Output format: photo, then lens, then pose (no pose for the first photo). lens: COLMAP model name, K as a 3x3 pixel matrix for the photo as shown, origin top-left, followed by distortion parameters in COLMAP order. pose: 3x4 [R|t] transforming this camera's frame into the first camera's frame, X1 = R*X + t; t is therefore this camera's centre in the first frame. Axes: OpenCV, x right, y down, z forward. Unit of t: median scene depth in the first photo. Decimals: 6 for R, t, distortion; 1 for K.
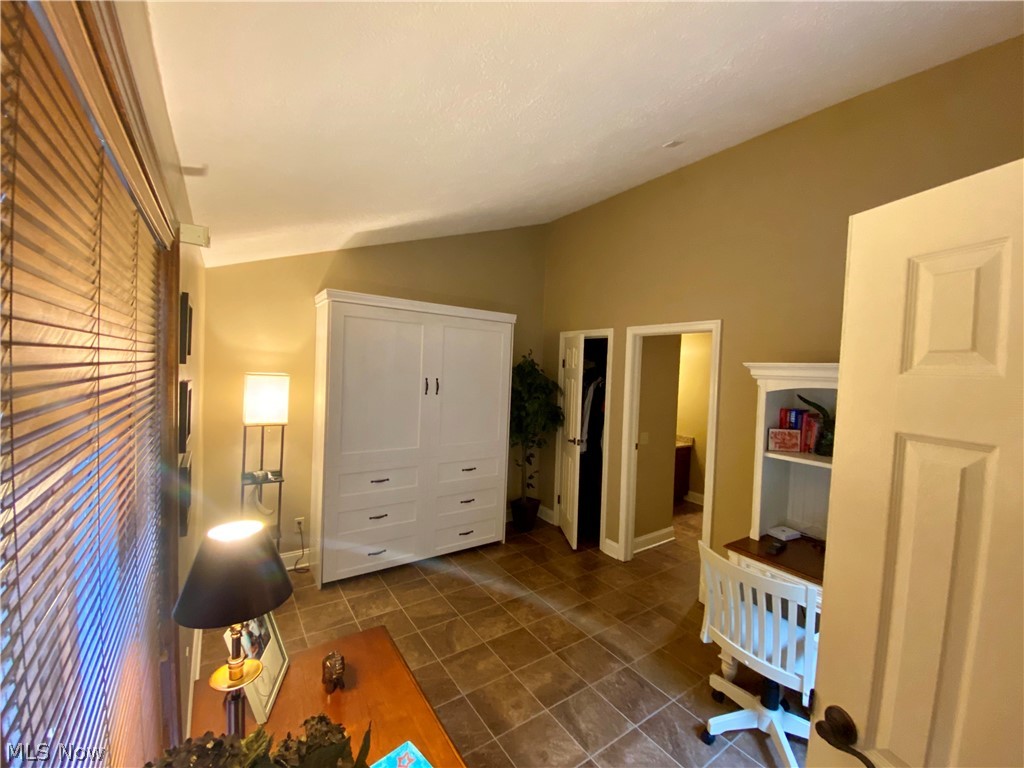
lens RADIAL K [[415.8, 0, 514.7], [0, 415.8, 382.2], [0, 0, 1]] dist [-0.005027, -0.005218]
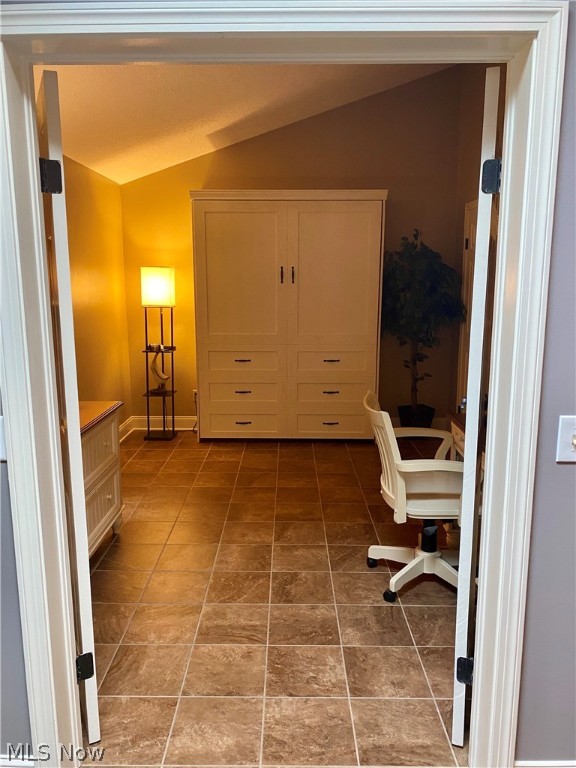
lens RADIAL K [[584.5, 0, 284.3], [0, 584.5, 386.1], [0, 0, 1]] dist [0.011173, -0.000773]
pose [[0.807420, 0.059232, -0.586996, 0.815404], [0.021463, 0.991340, 0.129555, 0.117344], [0.589586, -0.117204, 0.799157, -0.250724]]
